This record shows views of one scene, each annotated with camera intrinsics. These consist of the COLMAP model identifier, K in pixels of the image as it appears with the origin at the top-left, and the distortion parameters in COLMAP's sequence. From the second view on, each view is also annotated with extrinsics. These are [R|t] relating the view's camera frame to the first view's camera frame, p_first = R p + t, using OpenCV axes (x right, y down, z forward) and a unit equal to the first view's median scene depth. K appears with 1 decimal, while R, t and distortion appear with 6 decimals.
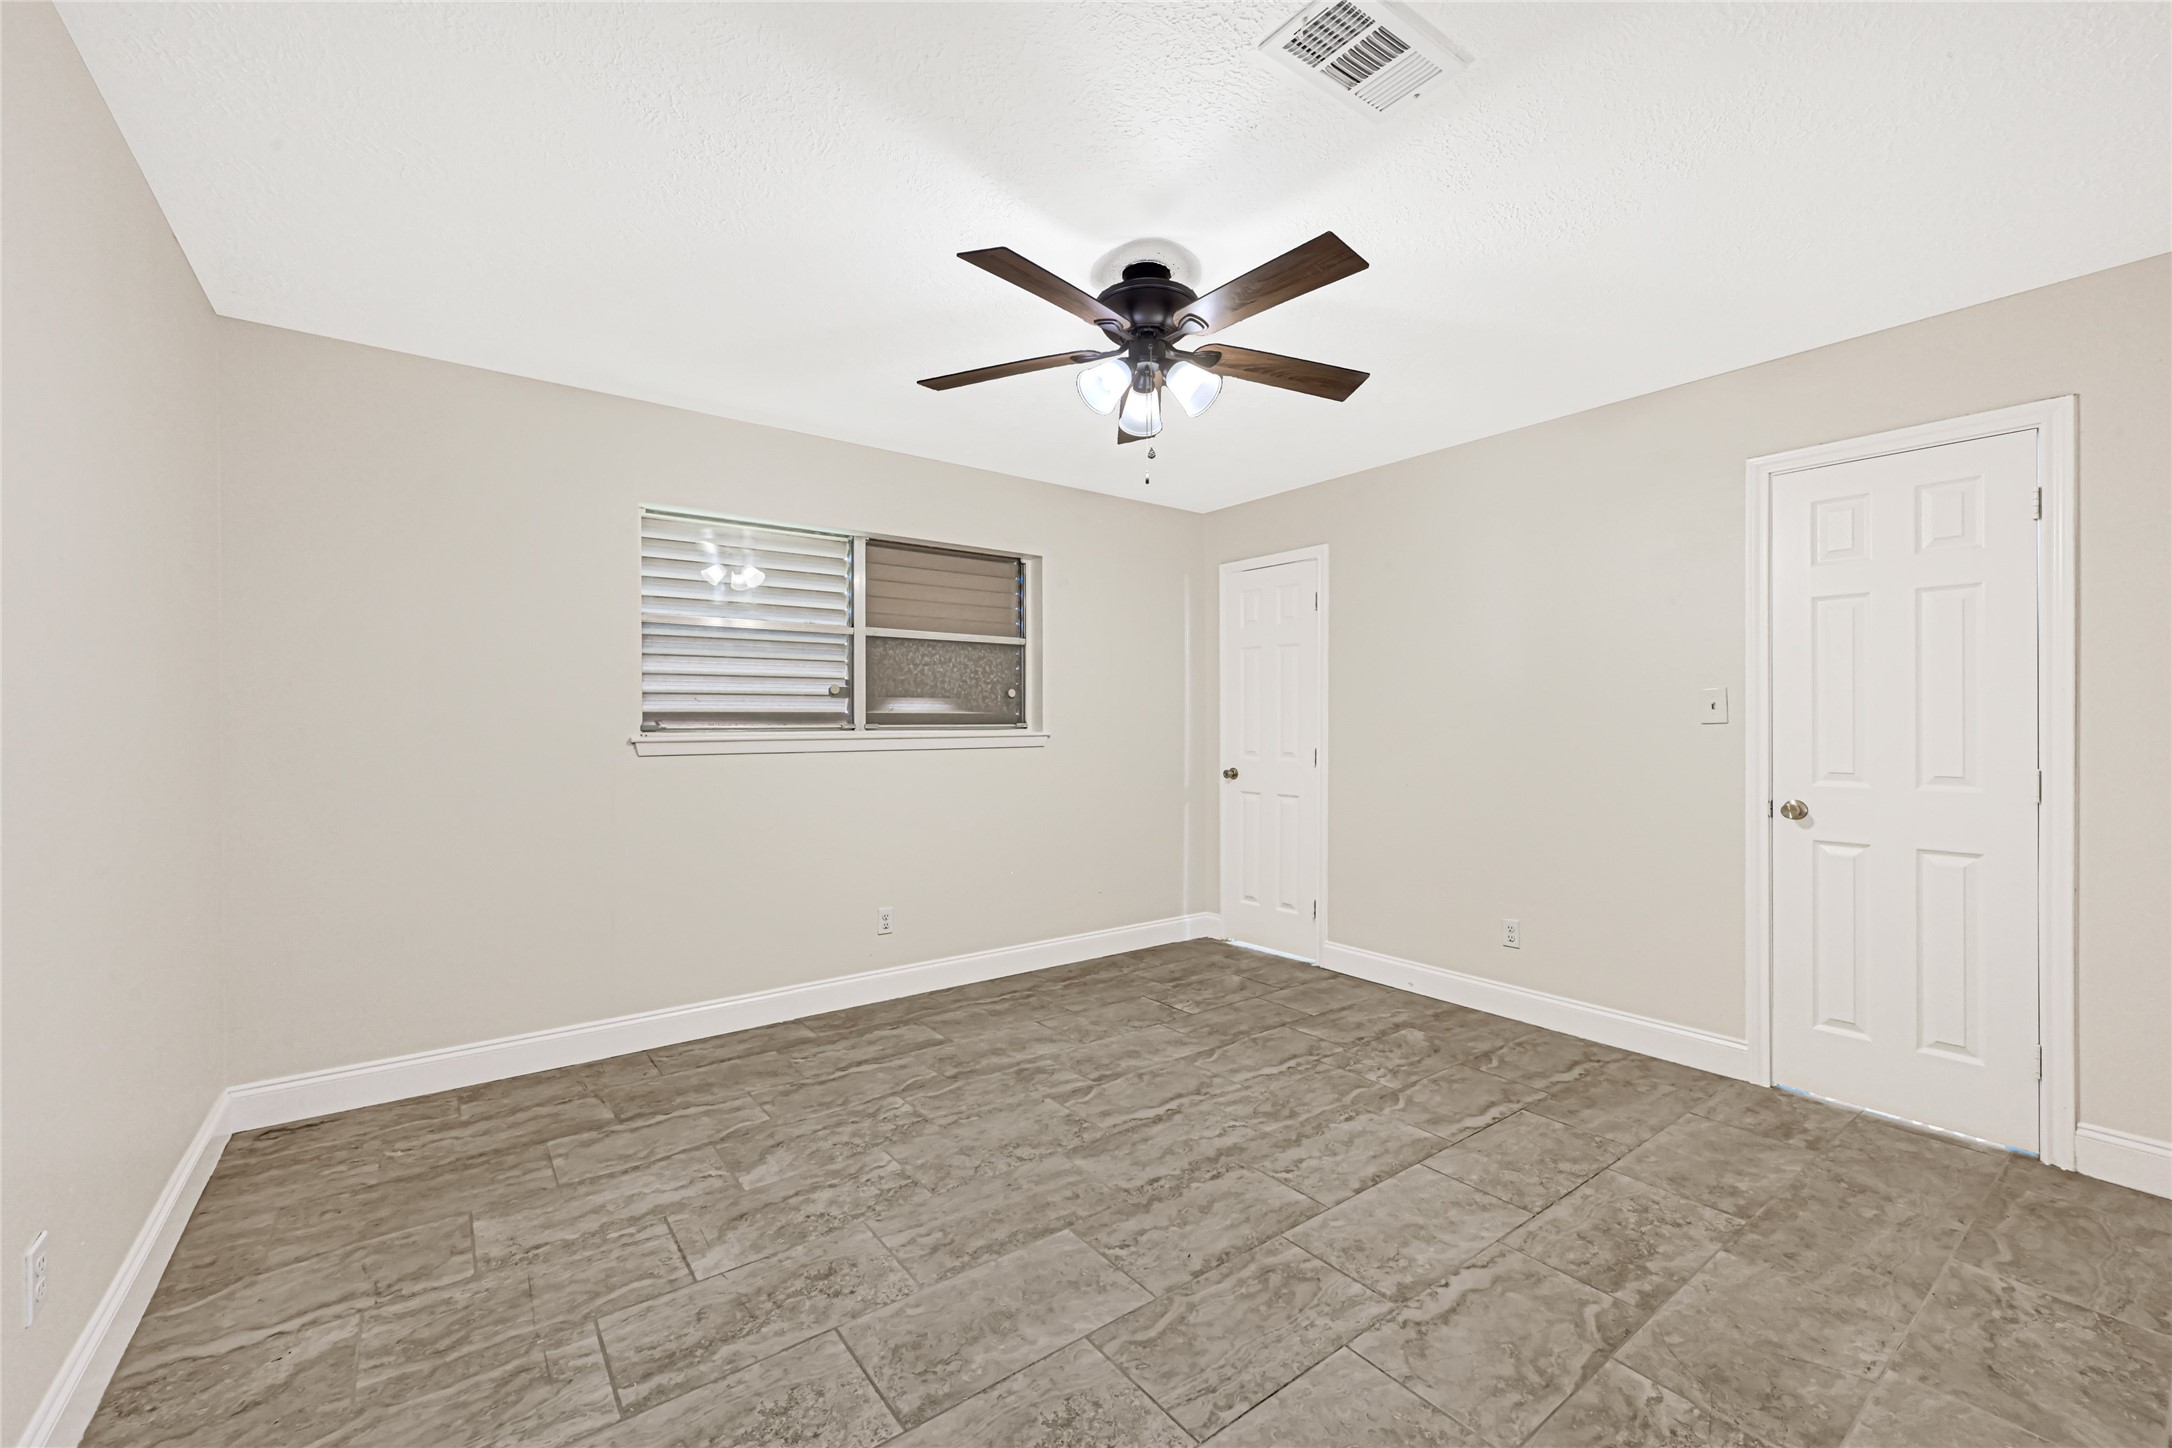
lens RADIAL K [[885.8, 0, 1085.6], [0, 885.8, 723.6], [0, 0, 1]] dist [0.013967, 0.000238]
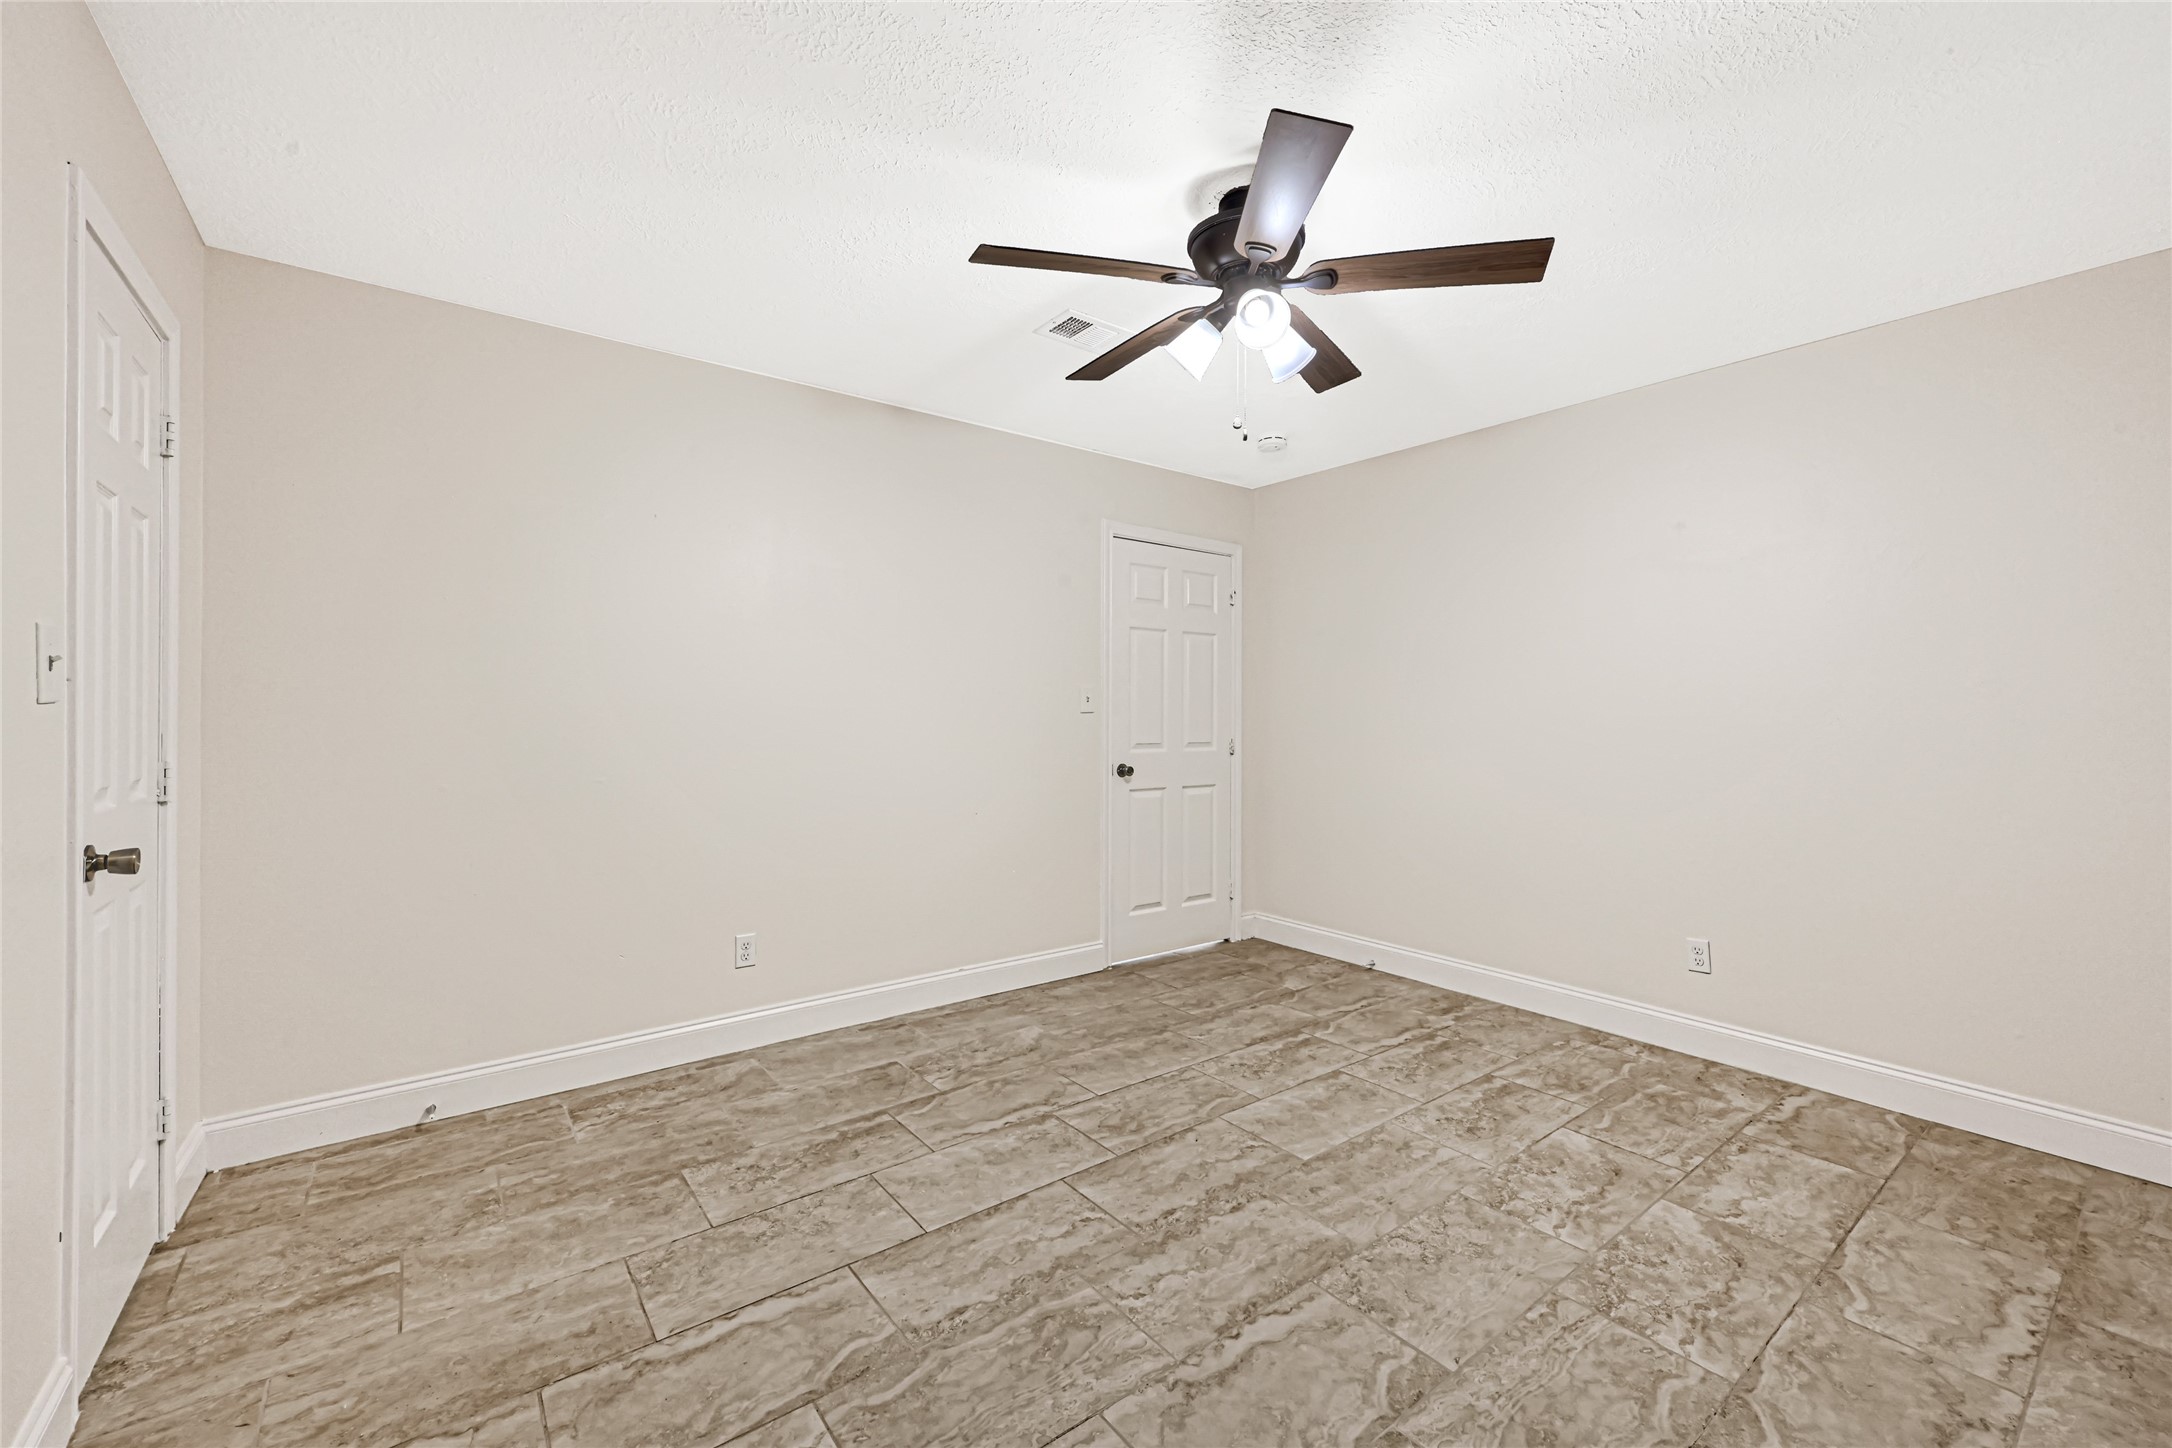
lens RADIAL K [[885.8, 0, 1082.3], [0, 885.8, 713.5], [0, 0, 1]] dist [0.013967, 0.000238]
pose [[-0.999978, -0.004682, -0.004735, 0.256887], [-0.004682, 0.999989, 0.000011, 0.004462], [0.004734, 0.000033, -0.999989, 2.023461]]
